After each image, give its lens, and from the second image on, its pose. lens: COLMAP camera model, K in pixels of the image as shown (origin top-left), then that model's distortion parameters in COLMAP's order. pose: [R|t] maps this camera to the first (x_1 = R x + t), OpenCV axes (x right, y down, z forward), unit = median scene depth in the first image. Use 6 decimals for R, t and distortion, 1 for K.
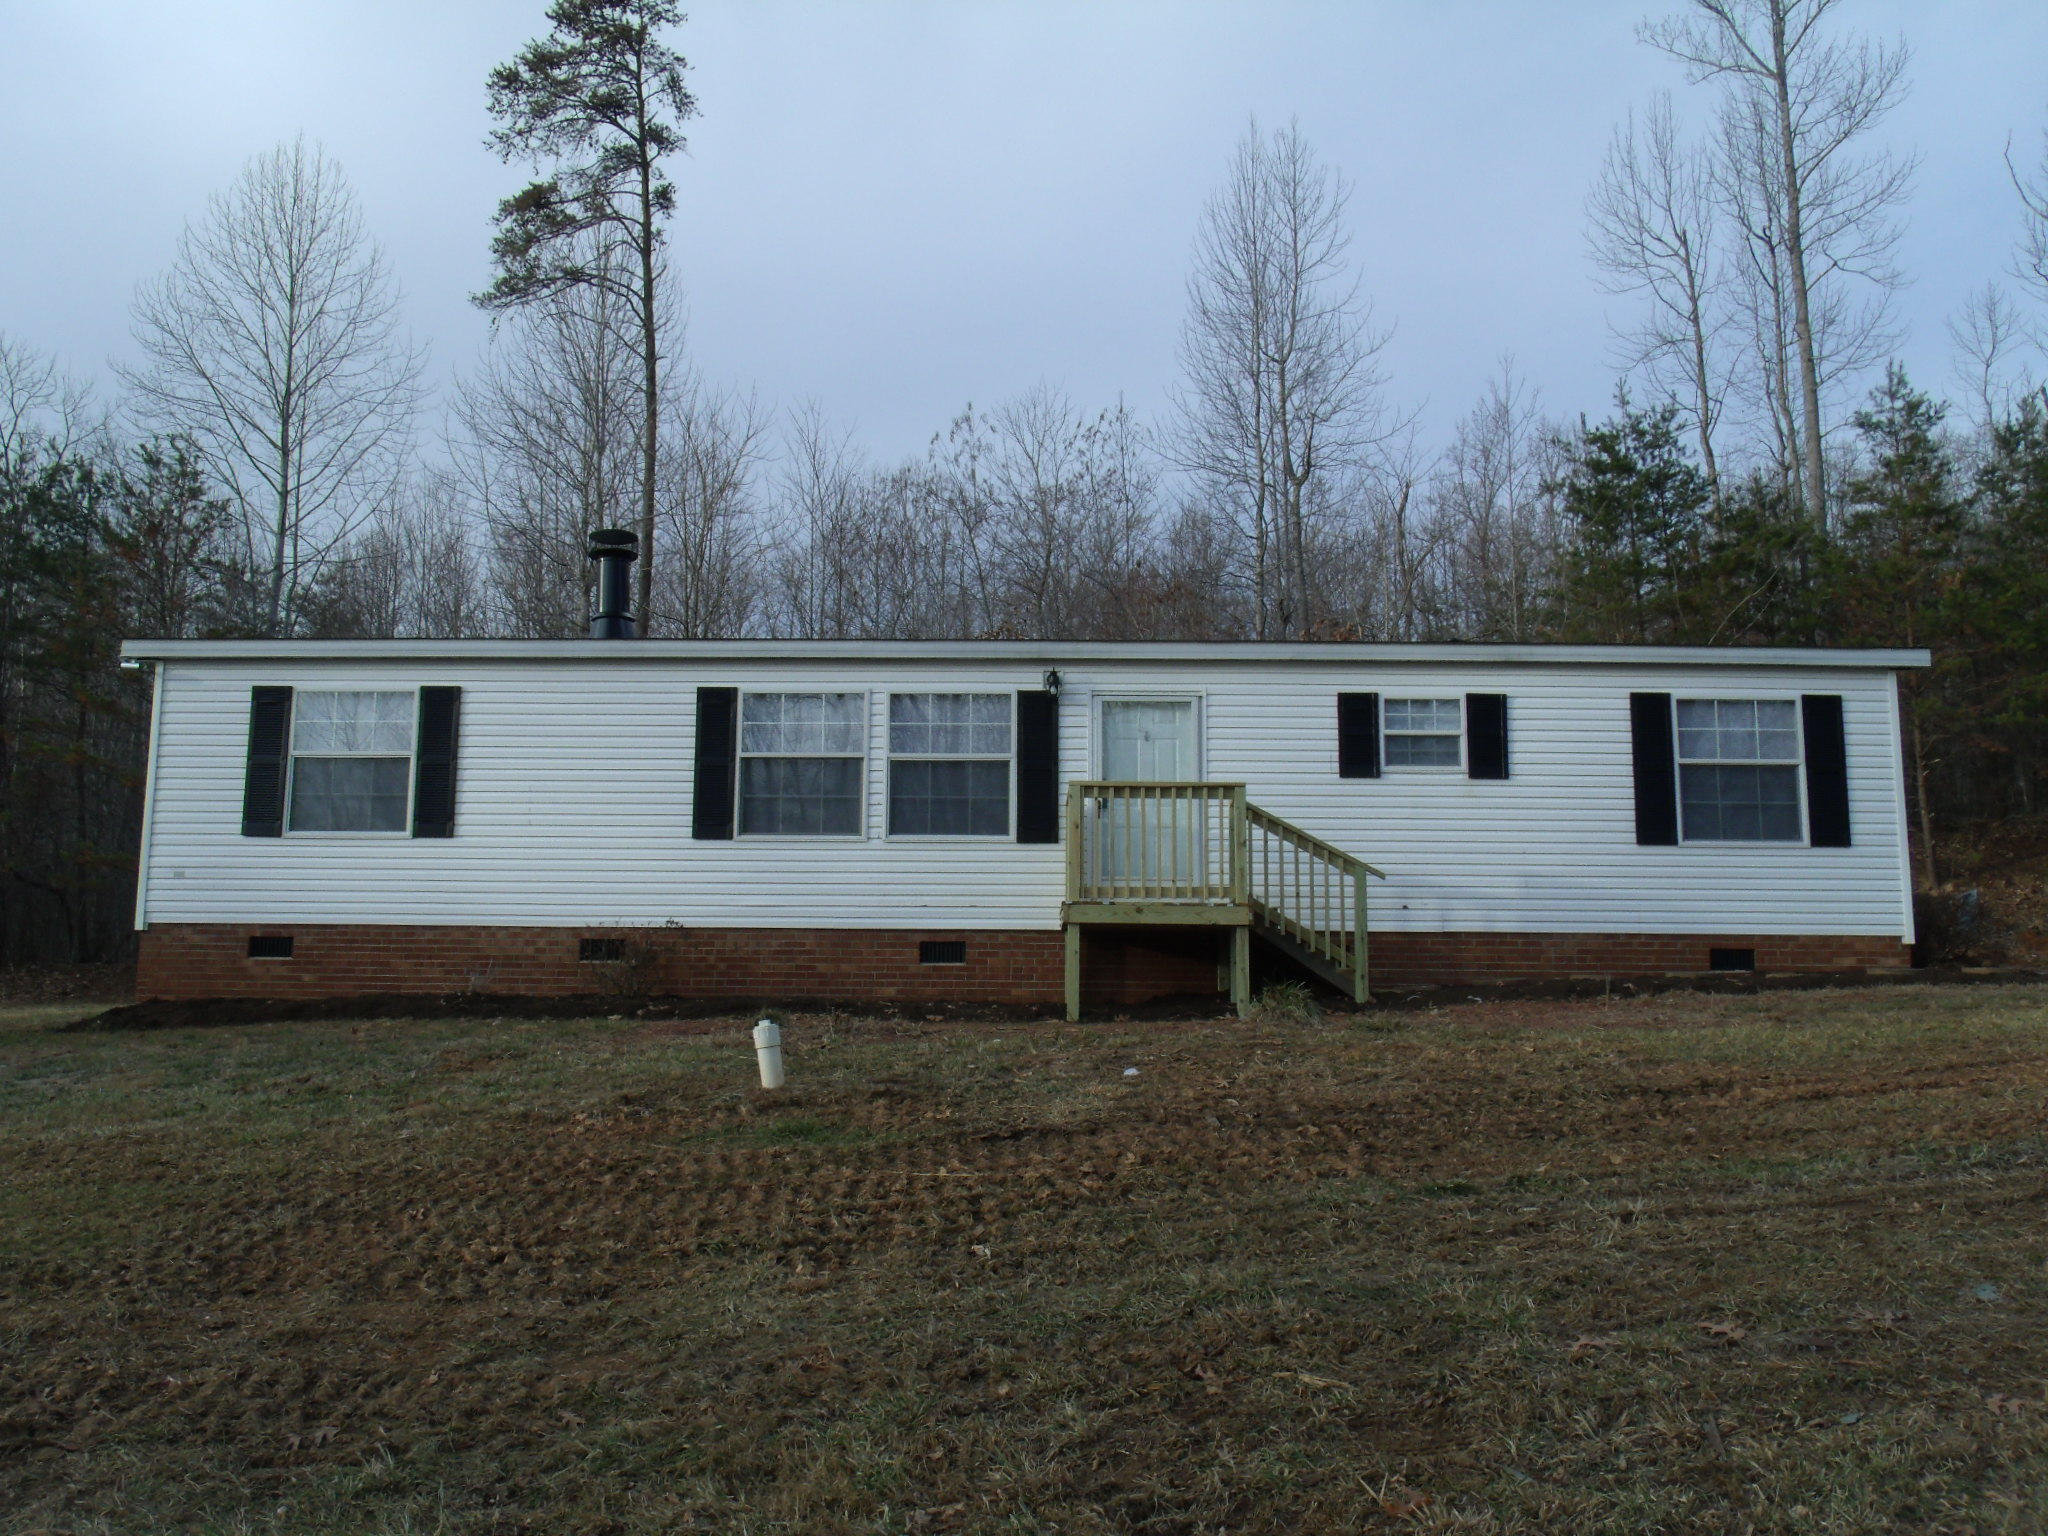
lens RADIAL K [[1627.4, 0, 1007.5], [0, 1627.4, 772.1], [0, 0, 1]] dist [-0.035488, -0.004855]
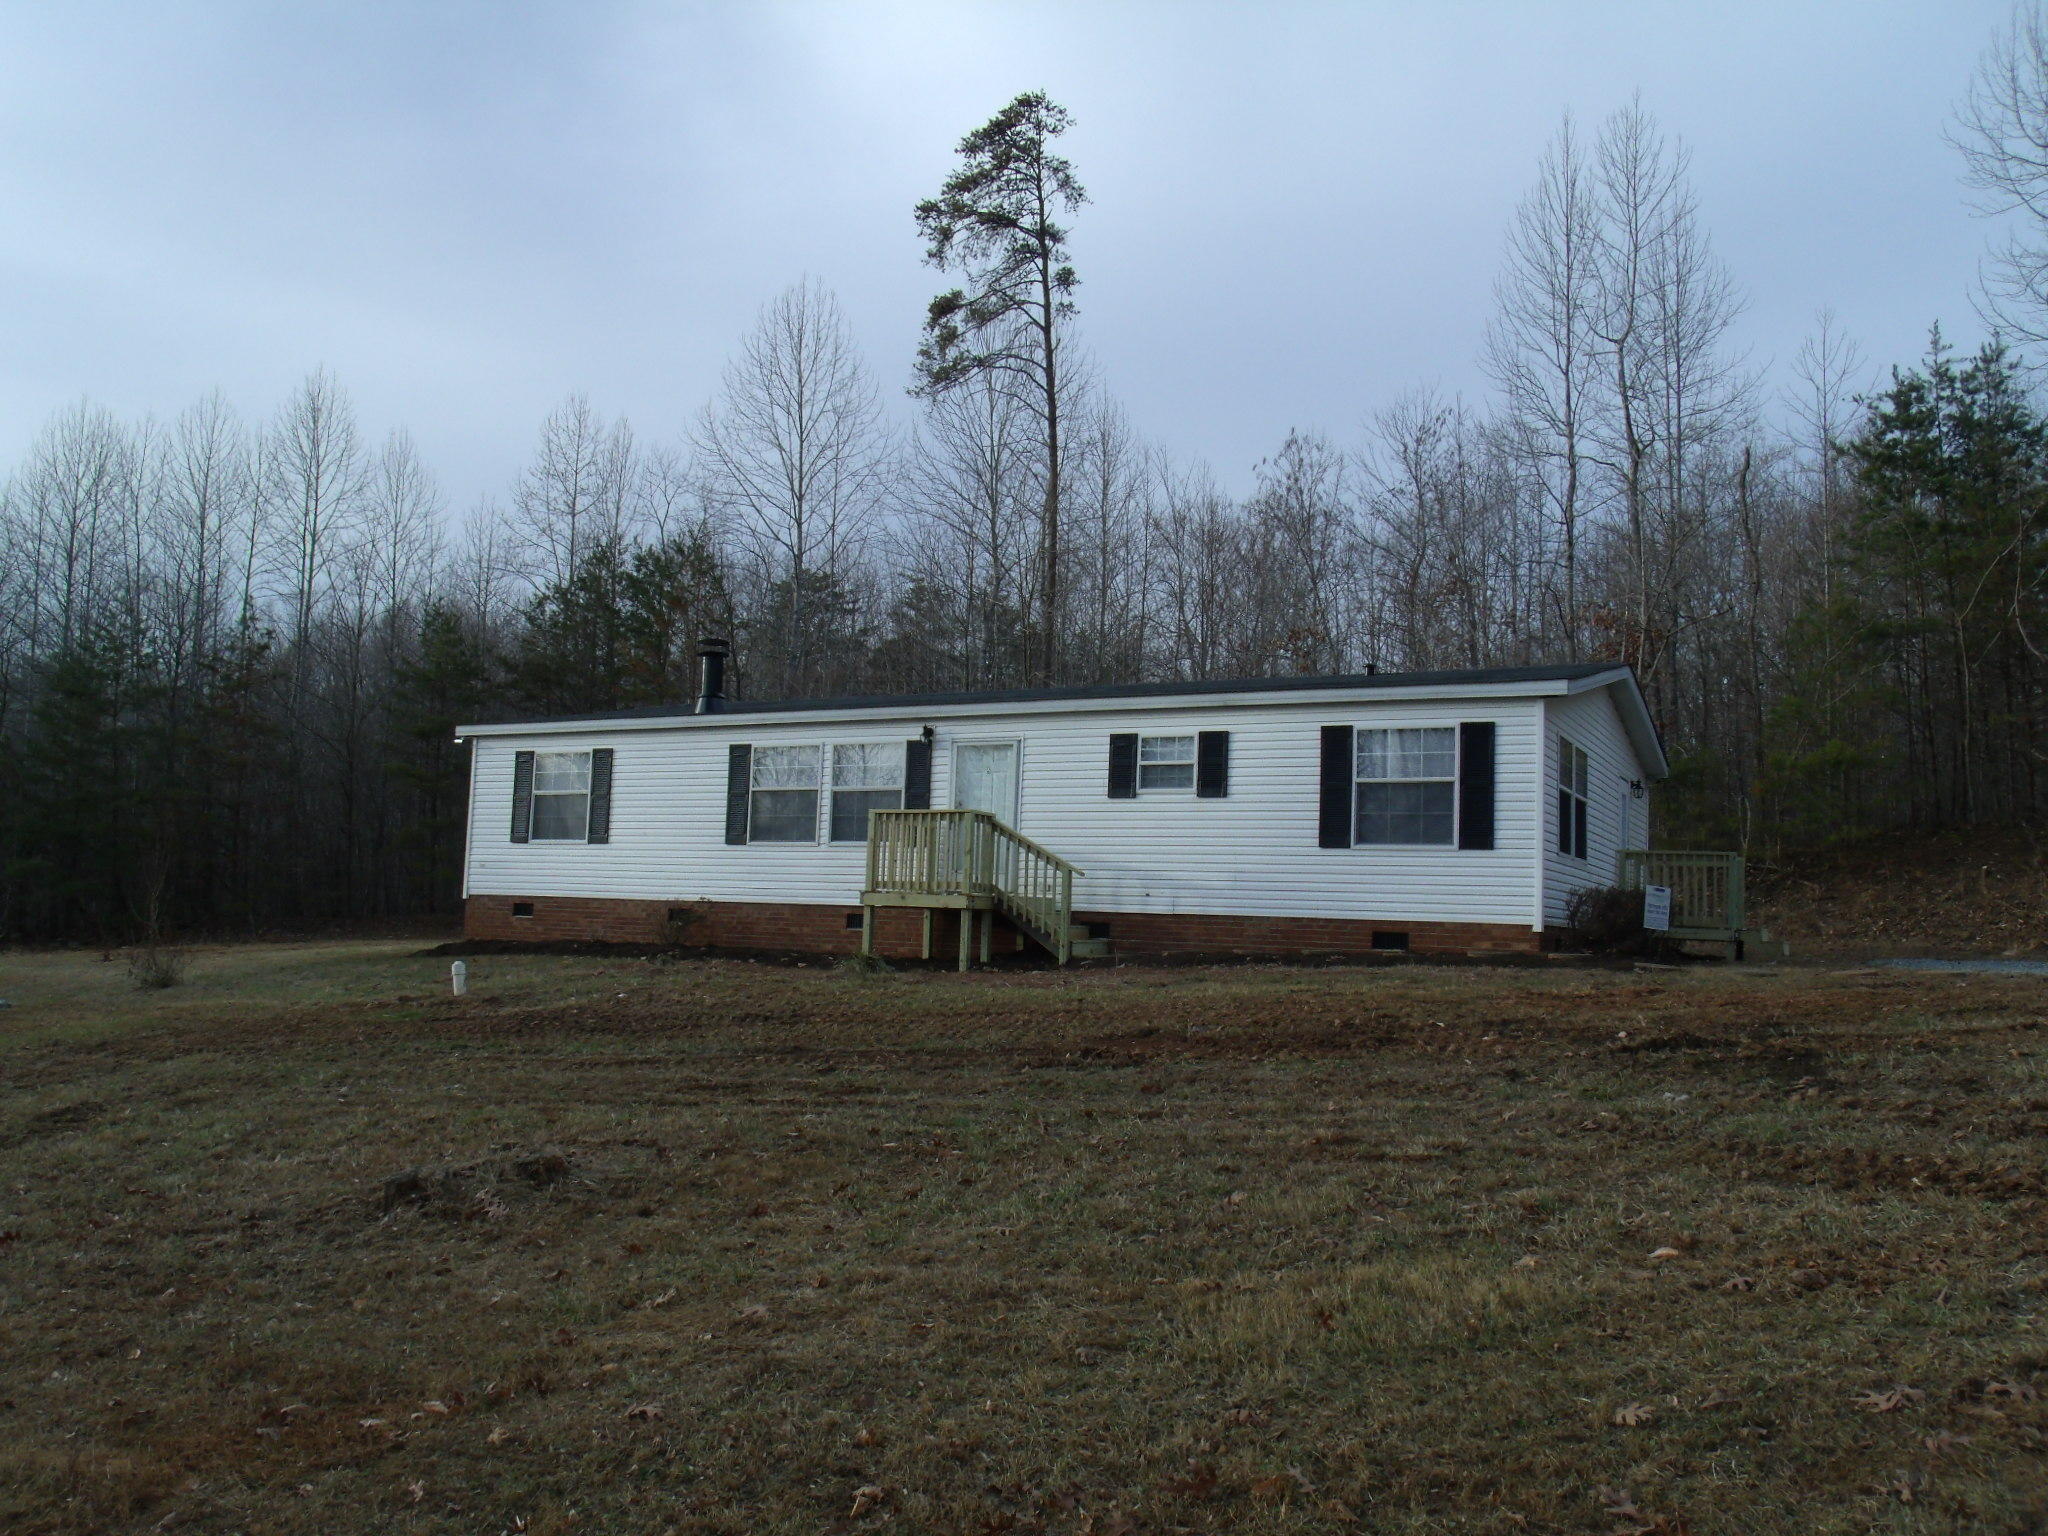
lens RADIAL K [[1627.4, 0, 1007.5], [0, 1627.4, 772.1], [0, 0, 1]] dist [-0.035488, -0.004855]
pose [[0.881400, -0.022874, -0.471816, 0.765103], [0.039095, 0.998933, 0.024605, -0.054201], [0.470750, -0.040133, 0.881353, -0.226461]]
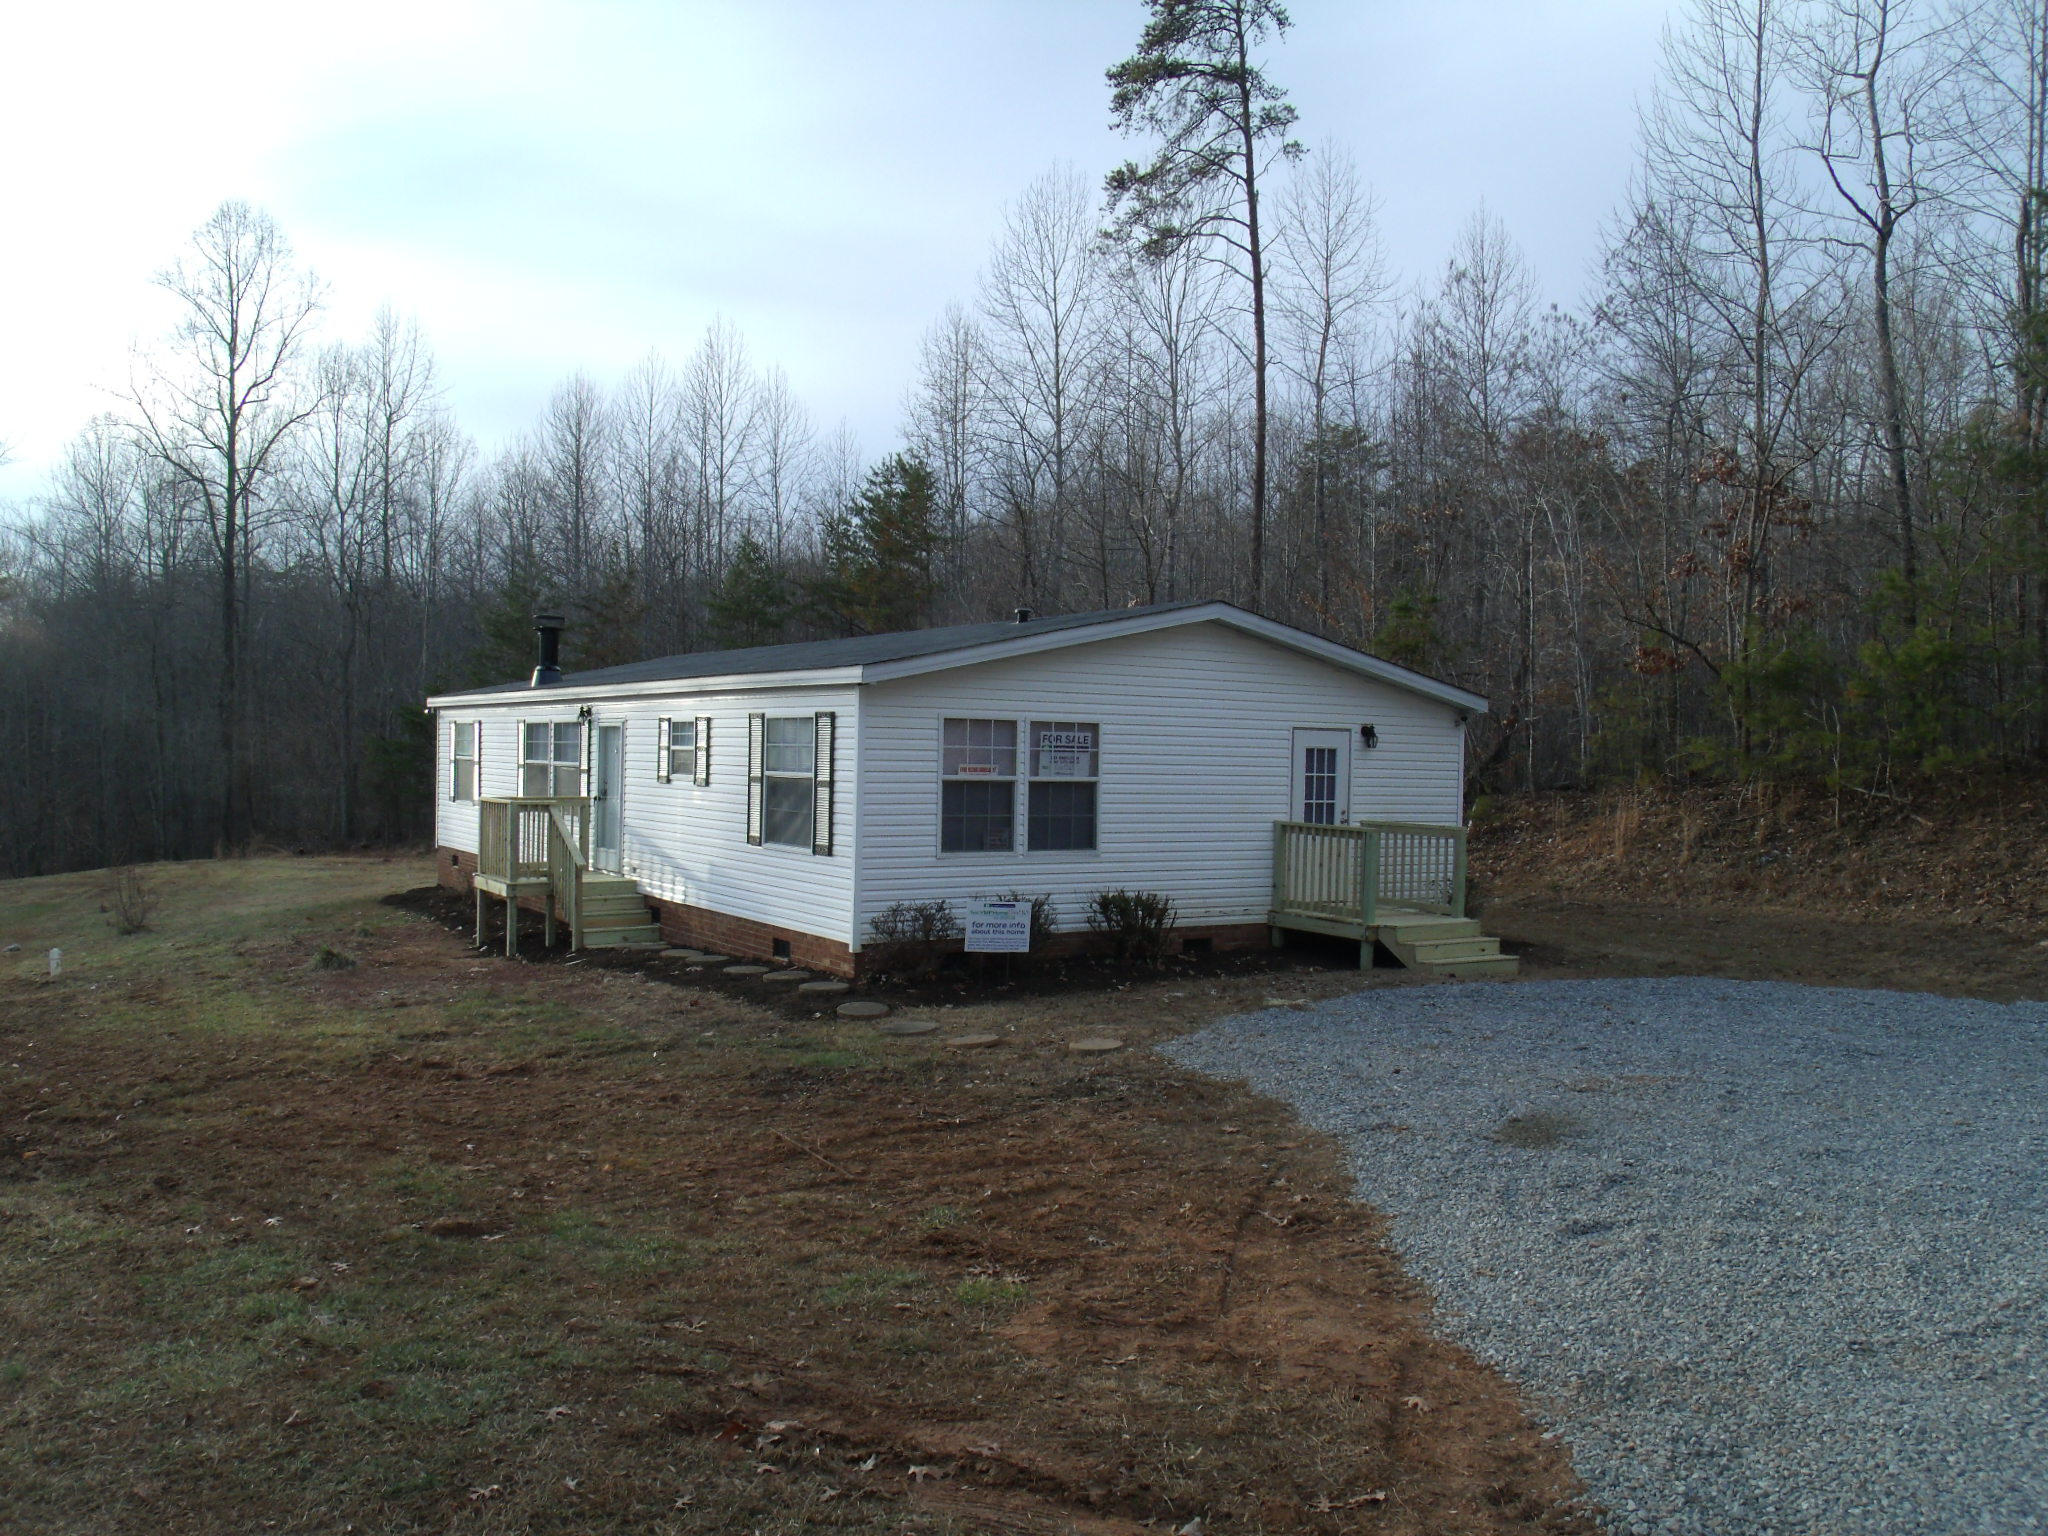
lens RADIAL K [[1627.4, 0, 1007.5], [0, 1627.4, 772.1], [0, 0, 1]] dist [-0.035488, -0.004855]
pose [[0.553330, 0.011351, -0.832885, 1.464332], [0.108986, 0.990325, 0.085902, -0.086886], [0.825801, -0.138305, 0.546739, 0.507106]]
